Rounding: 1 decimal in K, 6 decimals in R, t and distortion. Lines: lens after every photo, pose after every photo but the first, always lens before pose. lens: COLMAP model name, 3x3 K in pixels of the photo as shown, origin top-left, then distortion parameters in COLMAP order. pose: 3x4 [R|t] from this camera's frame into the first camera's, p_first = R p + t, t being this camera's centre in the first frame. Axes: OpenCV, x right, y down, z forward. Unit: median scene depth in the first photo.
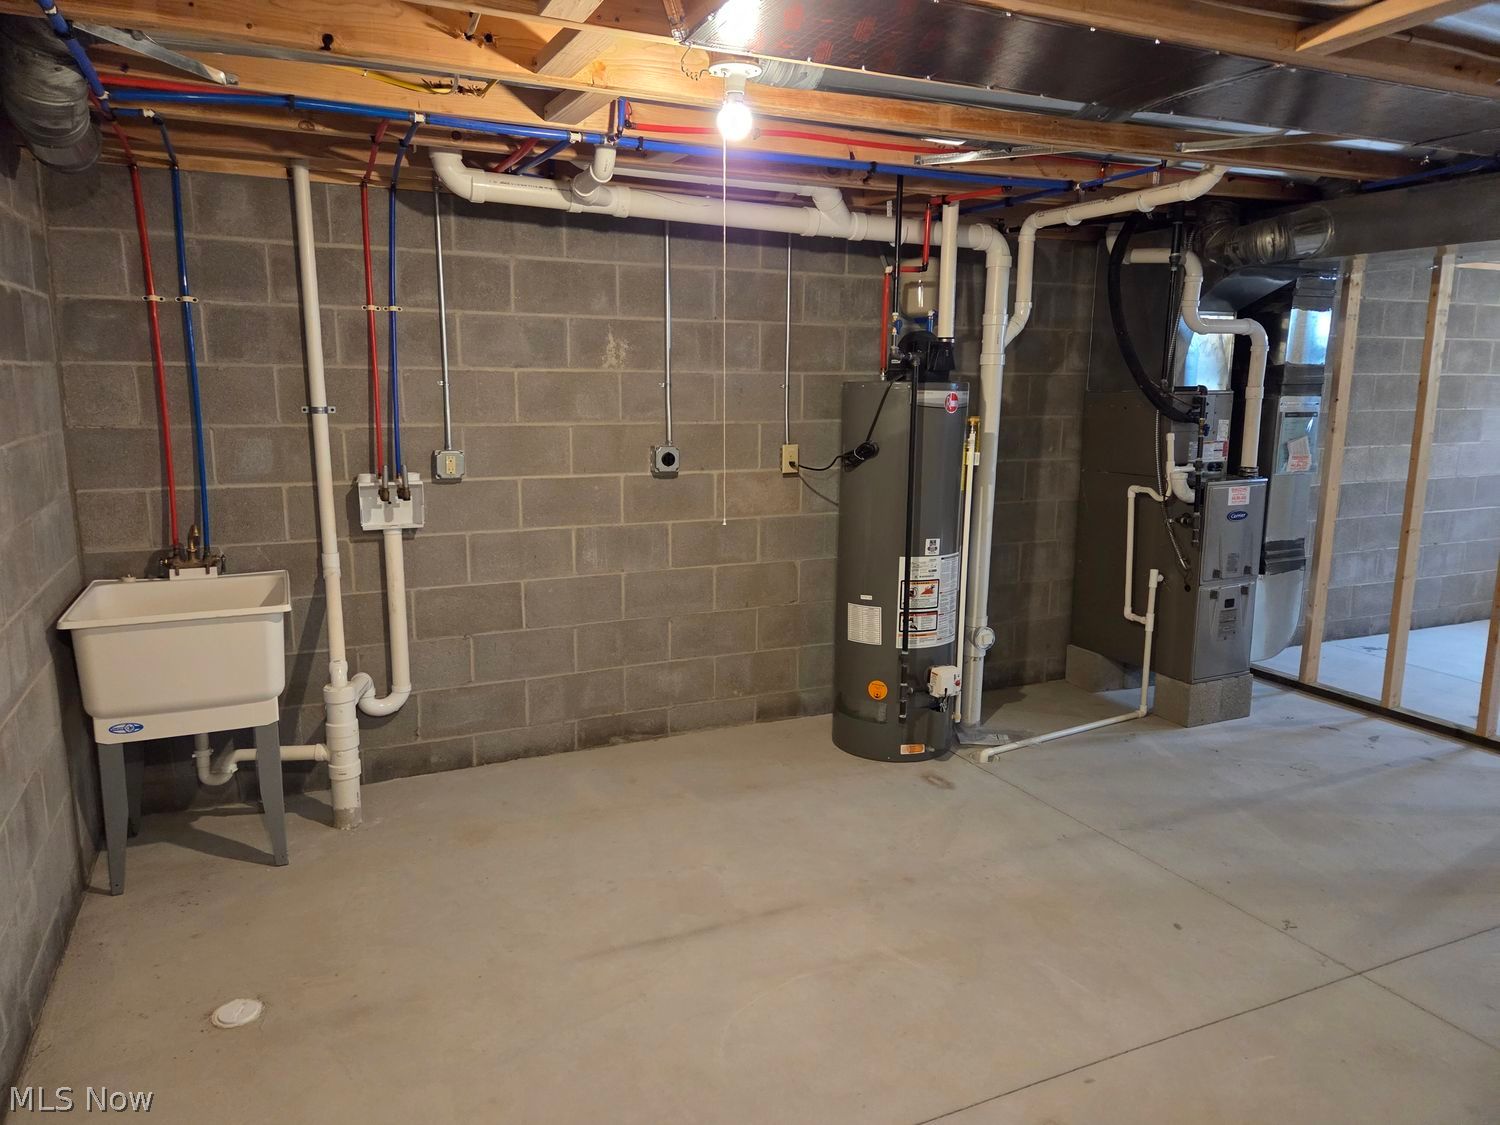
lens RADIAL K [[1010.4, 0, 746.5], [0, 1010.4, 564.5], [0, 0, 1]] dist [0.081842, -0.071122]
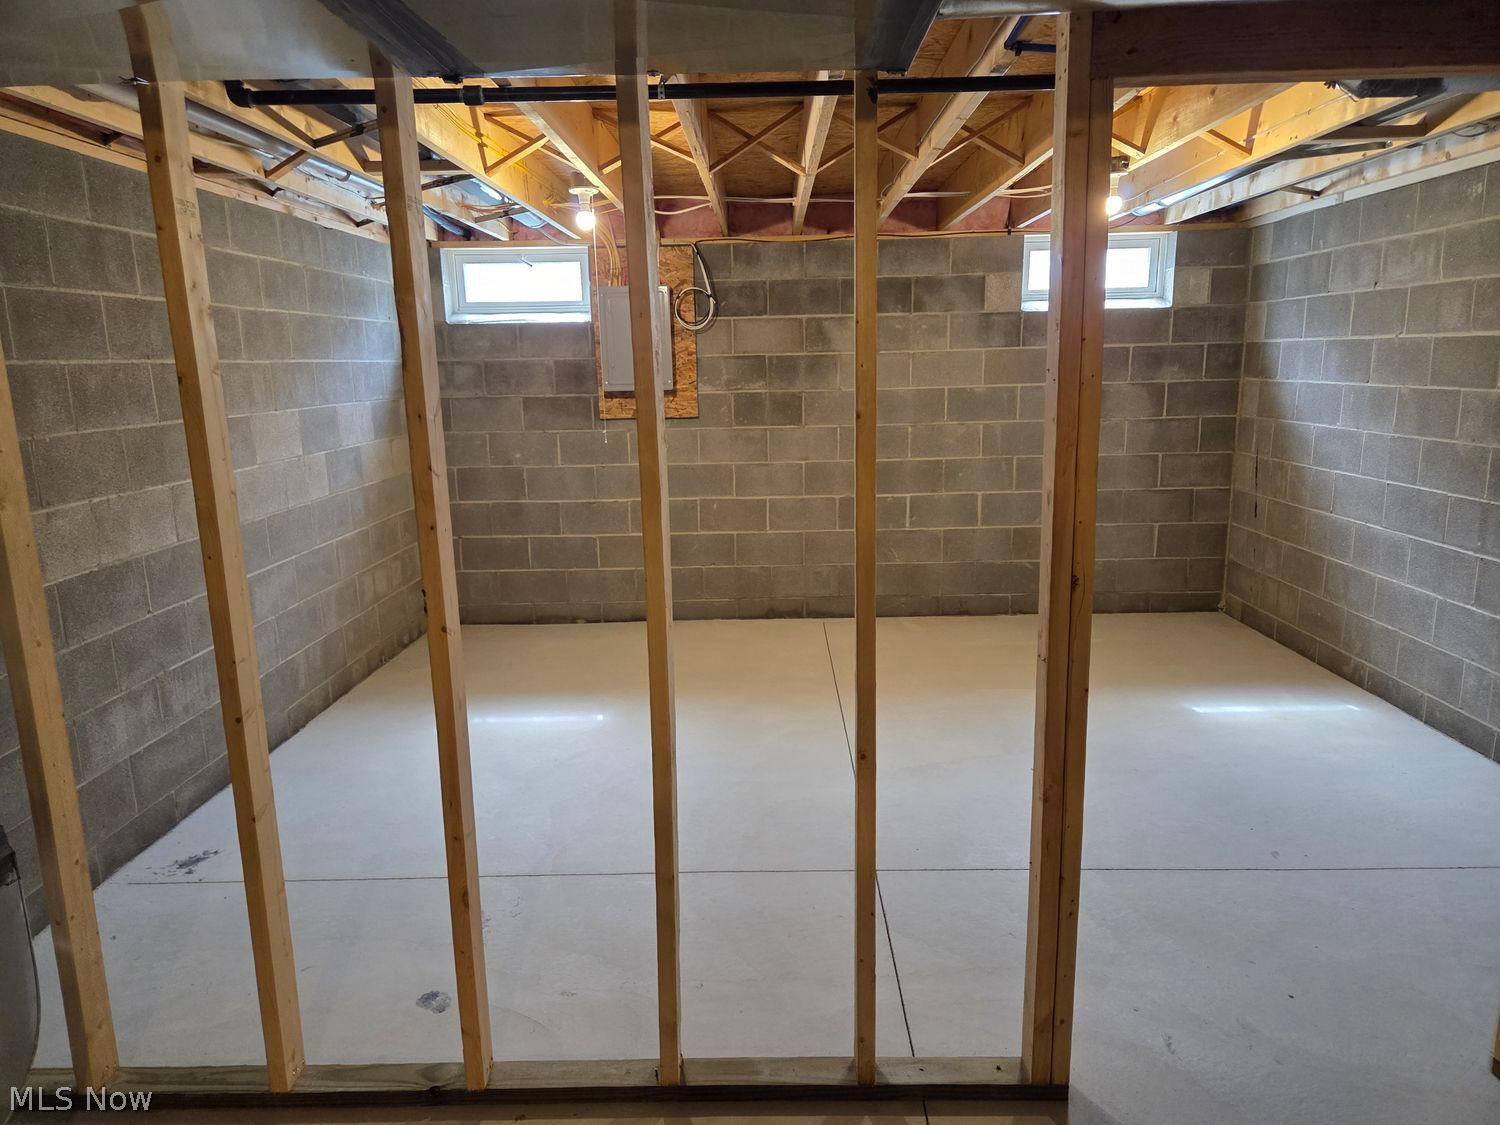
lens RADIAL K [[1010.4, 0, 746.5], [0, 1010.4, 564.5], [0, 0, 1]] dist [0.081842, -0.071122]
pose [[0.438167, -0.194734, 0.877547, 0.283137], [0.186889, 0.974654, 0.122968, -0.084929], [-0.879251, 0.110123, 0.463456, 0.466281]]
